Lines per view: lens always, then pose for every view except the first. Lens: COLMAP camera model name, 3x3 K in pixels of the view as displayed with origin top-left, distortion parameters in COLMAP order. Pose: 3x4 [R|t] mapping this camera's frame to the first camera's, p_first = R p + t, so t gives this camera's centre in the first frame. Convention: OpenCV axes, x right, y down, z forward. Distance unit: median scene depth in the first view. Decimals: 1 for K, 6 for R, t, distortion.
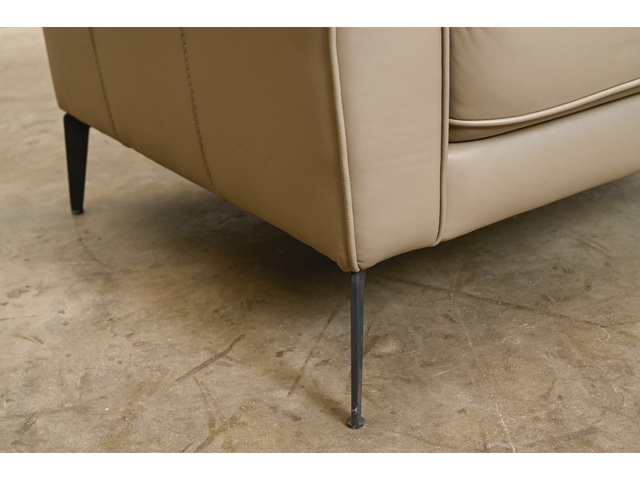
lens RADIAL K [[1257.3, 0, 320.0], [0, 1257.3, 240.0], [0, 0, 1]] dist [-0.013167, 0.290969]
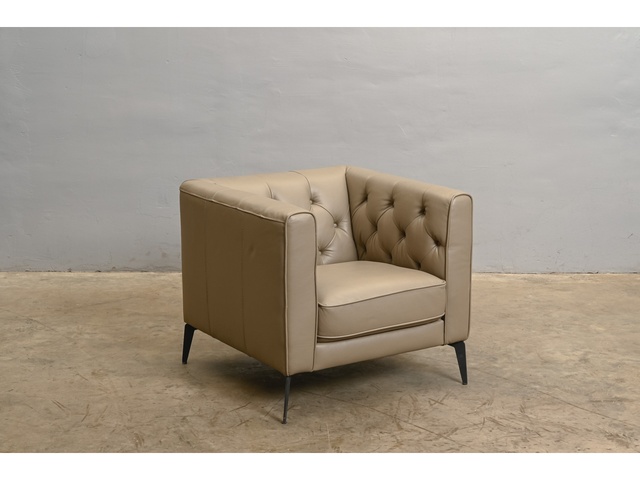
lens RADIAL K [[1257.3, 0, 320.0], [0, 1257.3, 240.0], [0, 0, 1]] dist [-0.013167, 0.290969]
pose [[0.996282, 0.085314, 0.012016, 0.034647], [-0.081768, 0.980247, -0.180085, 0.221883], [-0.027142, 0.178432, 0.983578, -2.024253]]
